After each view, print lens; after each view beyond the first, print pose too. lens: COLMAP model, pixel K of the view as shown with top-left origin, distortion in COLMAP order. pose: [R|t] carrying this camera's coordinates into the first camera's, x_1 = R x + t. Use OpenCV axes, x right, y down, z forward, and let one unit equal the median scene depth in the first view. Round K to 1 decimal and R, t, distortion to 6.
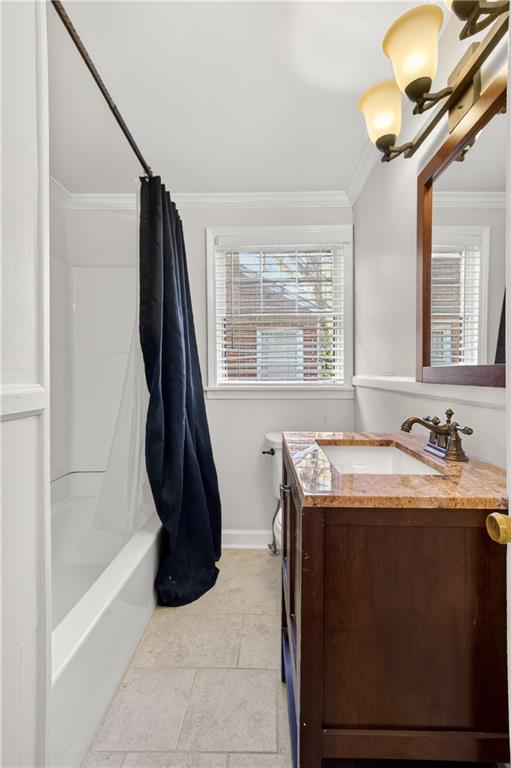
lens RADIAL K [[370.0, 0, 252.2], [0, 370.0, 378.1], [0, 0, 1]] dist [-0.033154, 0.002355]
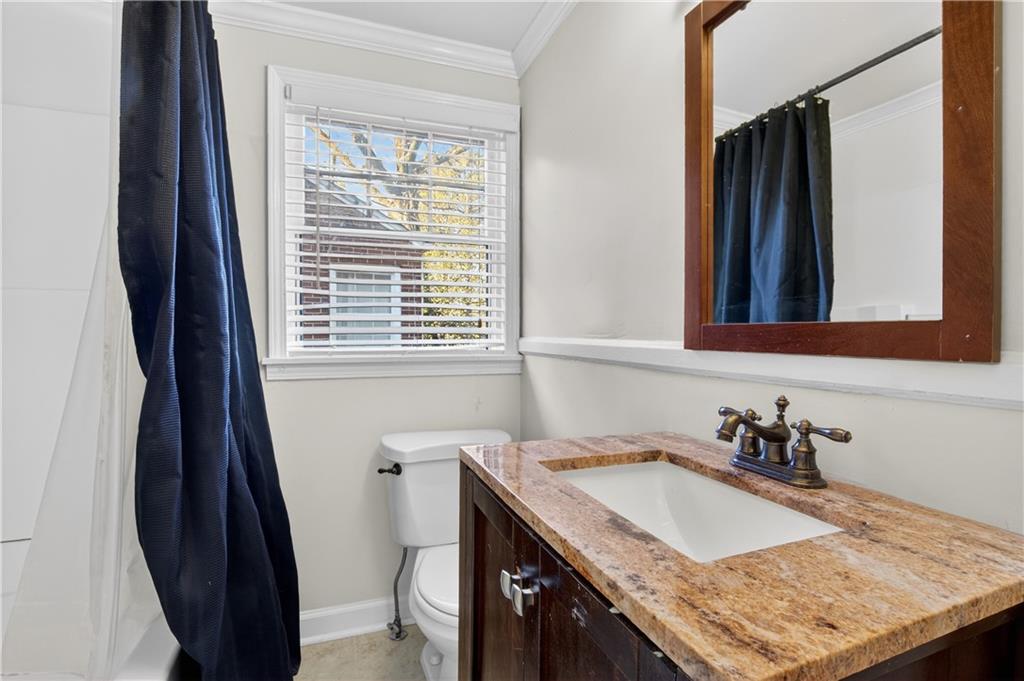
lens RADIAL K [[493.3, 0, 525.6], [0, 493.3, 341.6], [0, 0, 1]] dist [-0.033154, 0.002355]
pose [[0.916255, -0.001828, 0.400591, -0.066513], [0.000613, 0.999995, 0.003163, -0.002341], [-0.400594, -0.002652, 0.916252, 0.203405]]
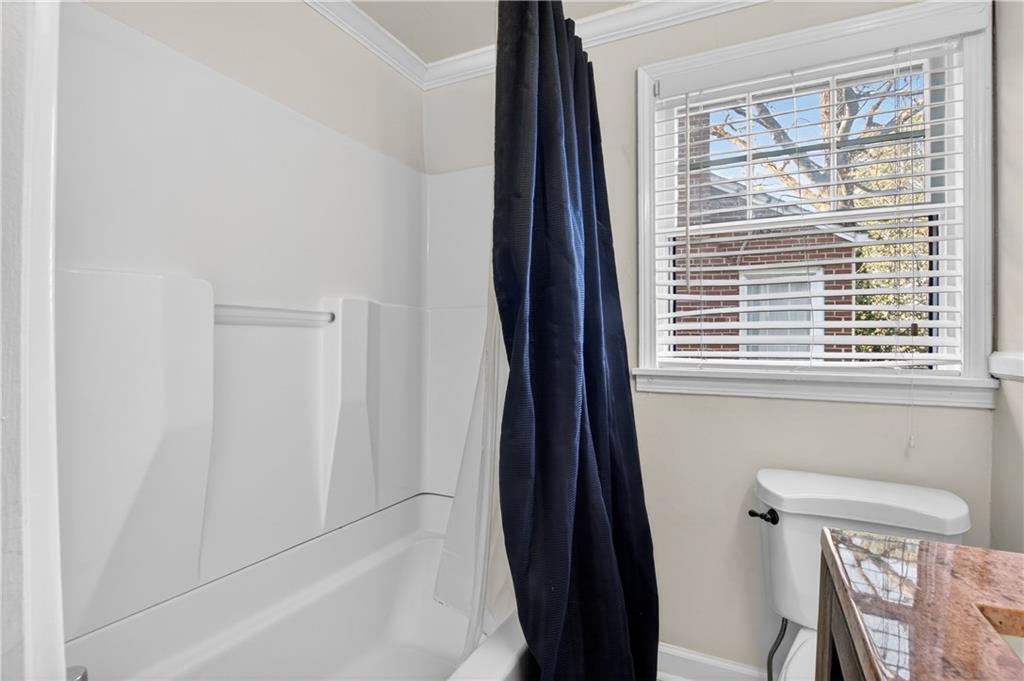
lens RADIAL K [[493.3, 0, 515.6], [0, 493.3, 344.4], [0, 0, 1]] dist [-0.033154, 0.002355]
pose [[0.914875, 0.012400, -0.403546, 0.003663], [-0.015028, 0.999881, -0.003347, -0.005342], [0.403457, 0.009127, 0.914953, 0.306973]]
